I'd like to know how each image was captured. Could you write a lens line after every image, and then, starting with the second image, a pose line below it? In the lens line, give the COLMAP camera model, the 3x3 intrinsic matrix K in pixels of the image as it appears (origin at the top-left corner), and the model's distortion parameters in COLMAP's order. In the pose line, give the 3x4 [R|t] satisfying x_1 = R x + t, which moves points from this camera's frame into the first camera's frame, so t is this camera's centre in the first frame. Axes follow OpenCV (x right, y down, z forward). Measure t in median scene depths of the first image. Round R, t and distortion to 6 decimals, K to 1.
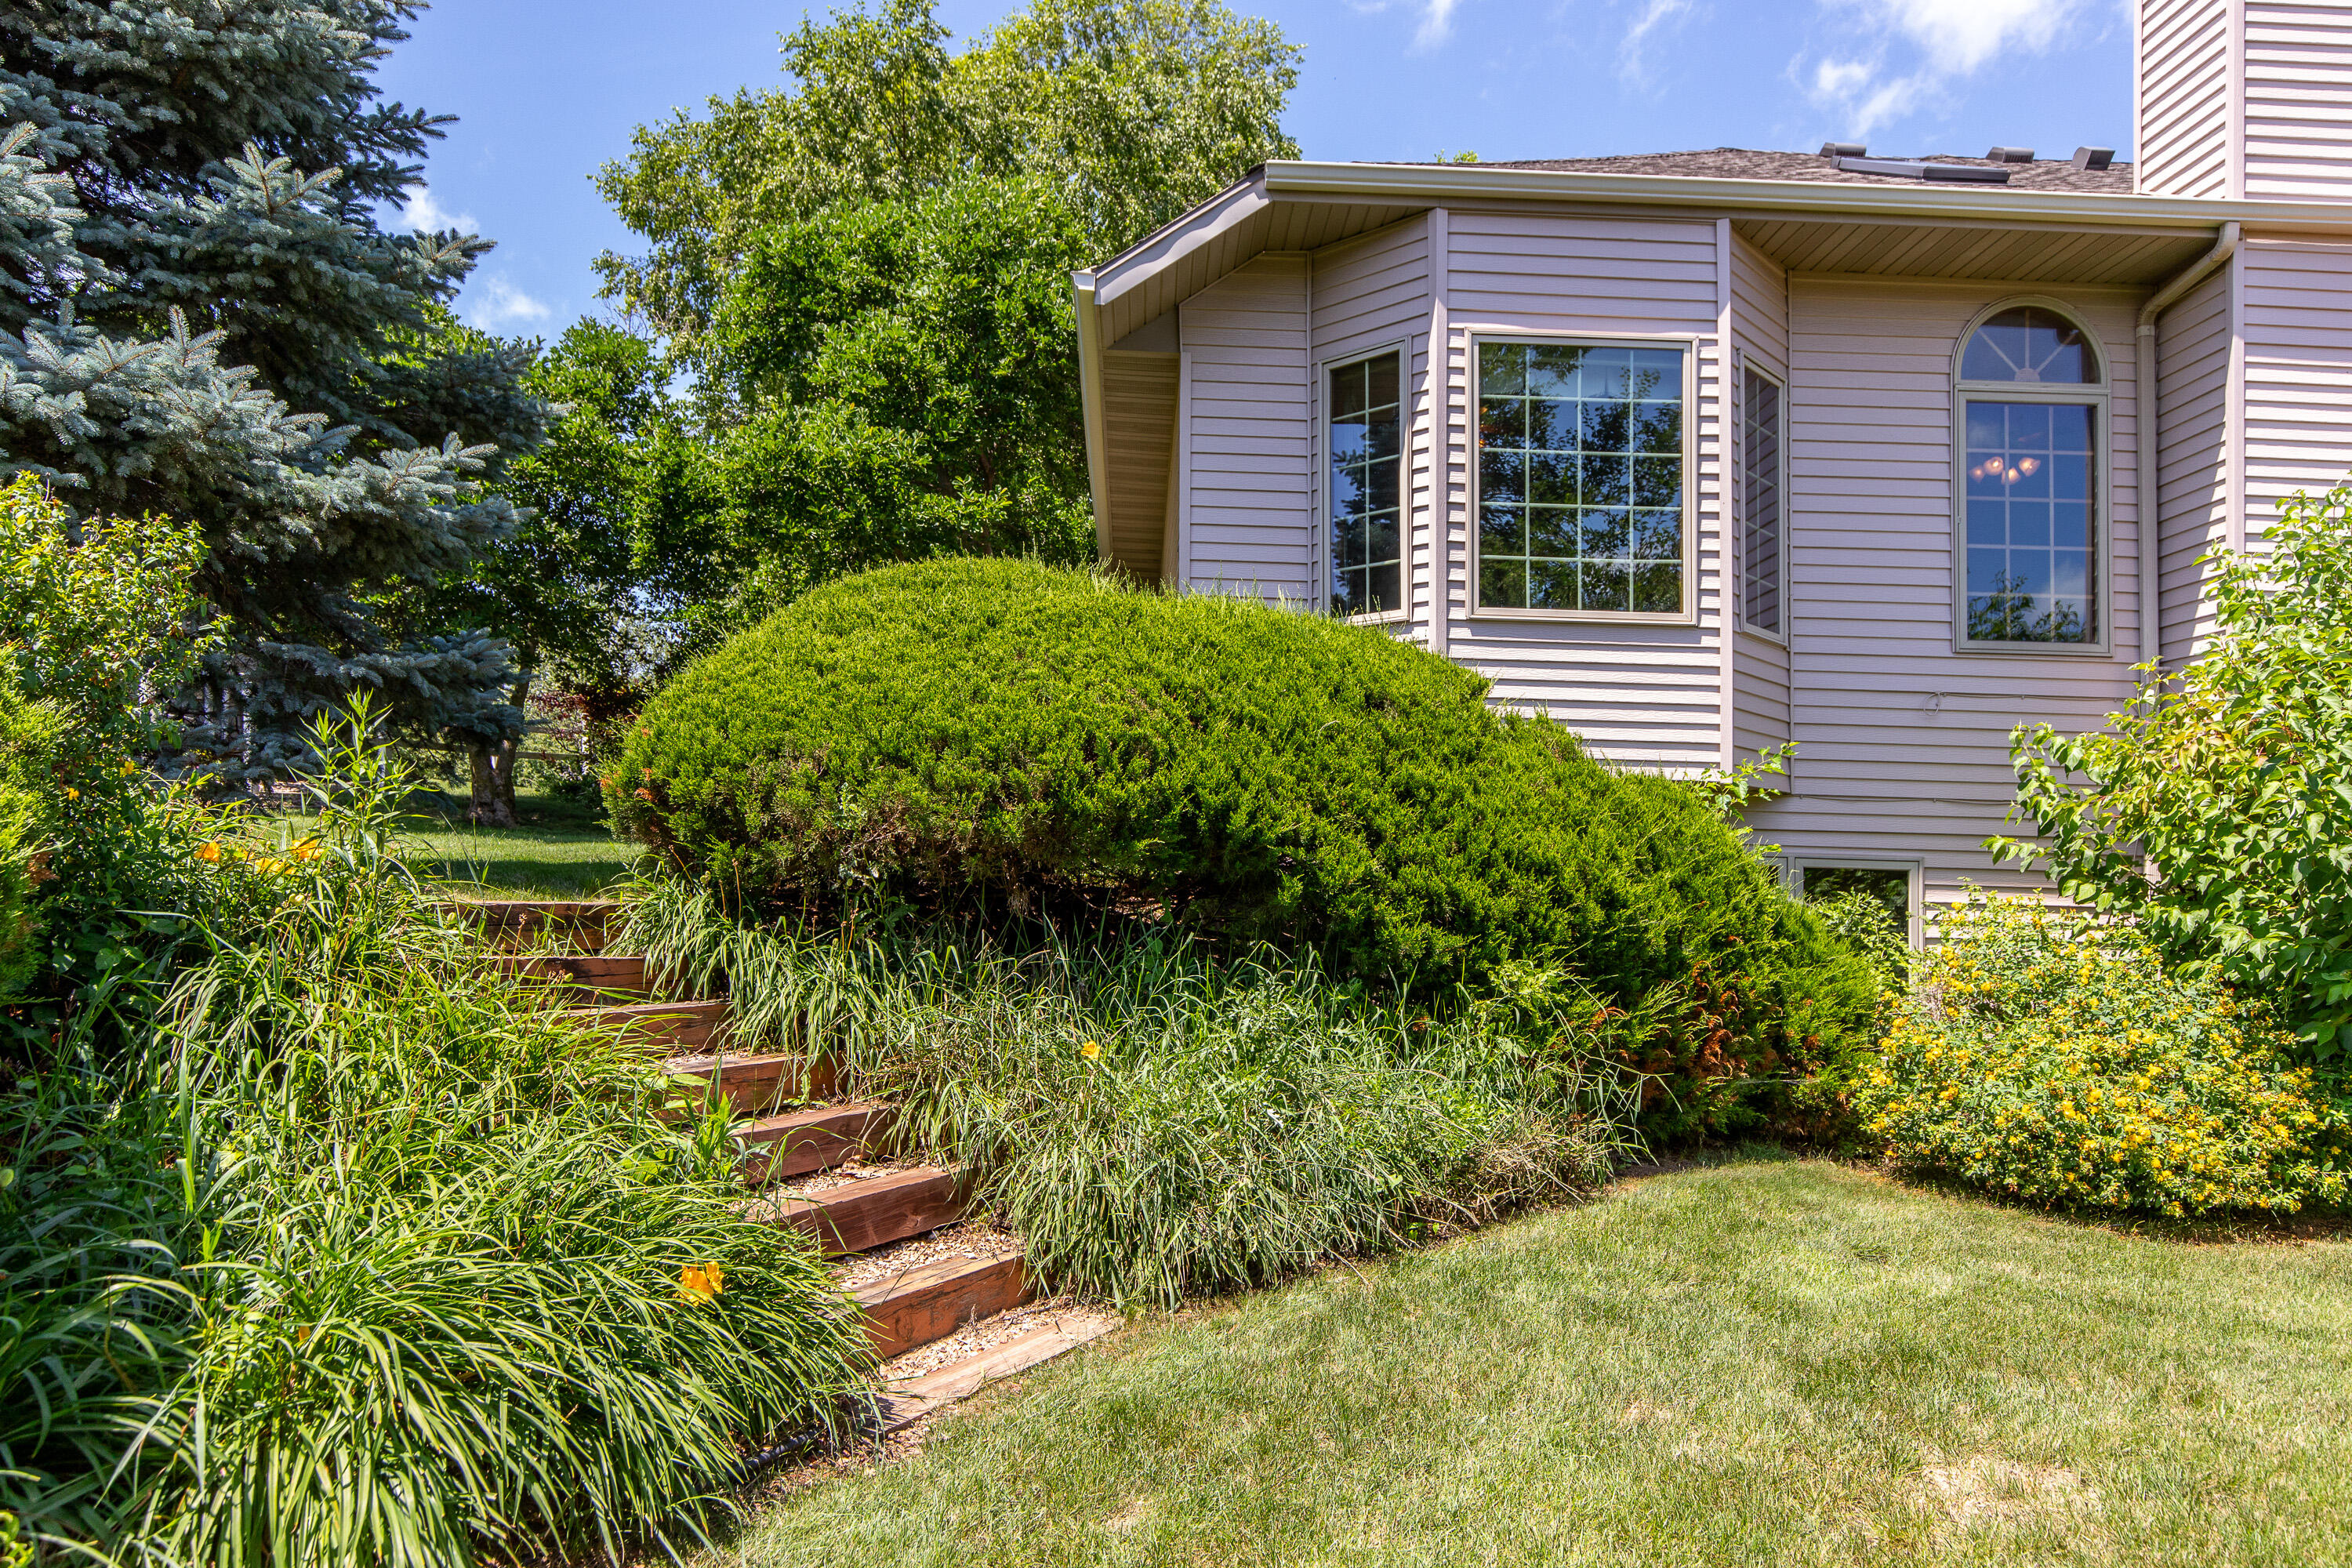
lens RADIAL K [[1604.5, 0, 1181.7], [0, 1604.5, 832.0], [0, 0, 1]] dist [0.008368, -0.001042]
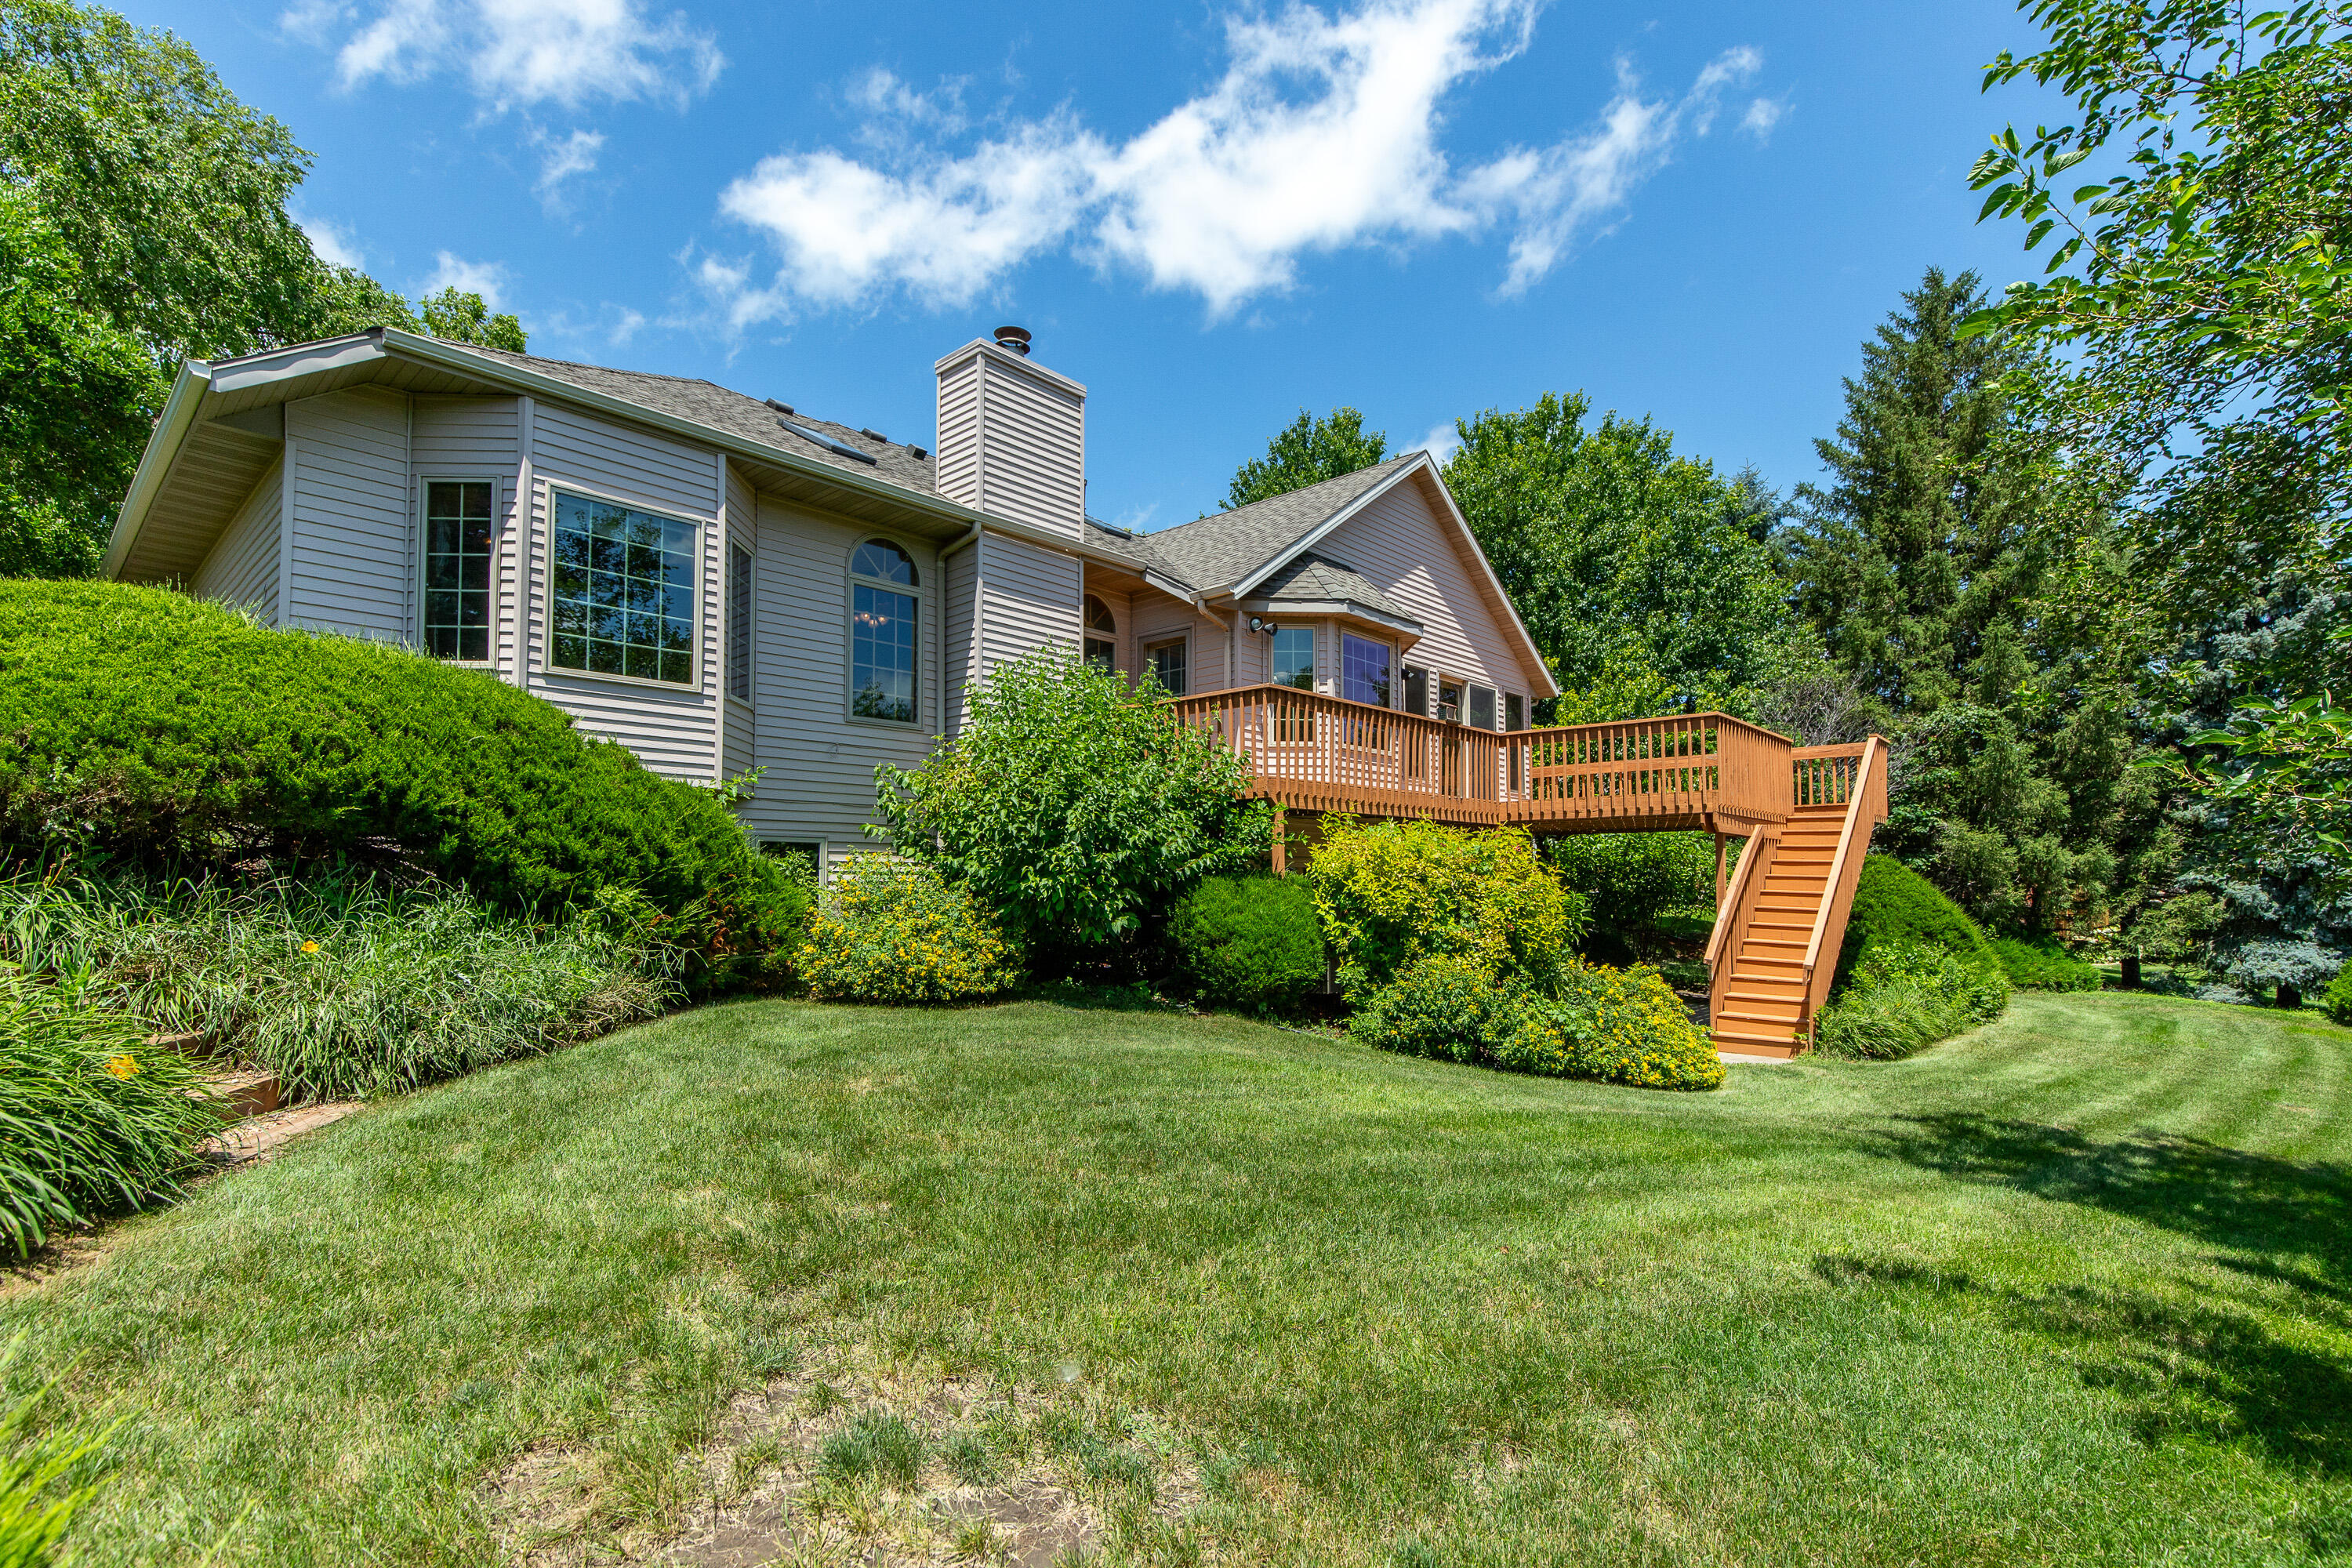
lens RADIAL K [[1086.2, 0, 1176.0], [0, 1086.2, 827.8], [0, 0, 1]] dist [0.001951, 0.000070]
pose [[0.728324, 0.013664, 0.685097, -0.114582], [-0.011236, 0.999905, -0.007998, 0.017658], [-0.685141, -0.001872, 0.728408, -0.194851]]
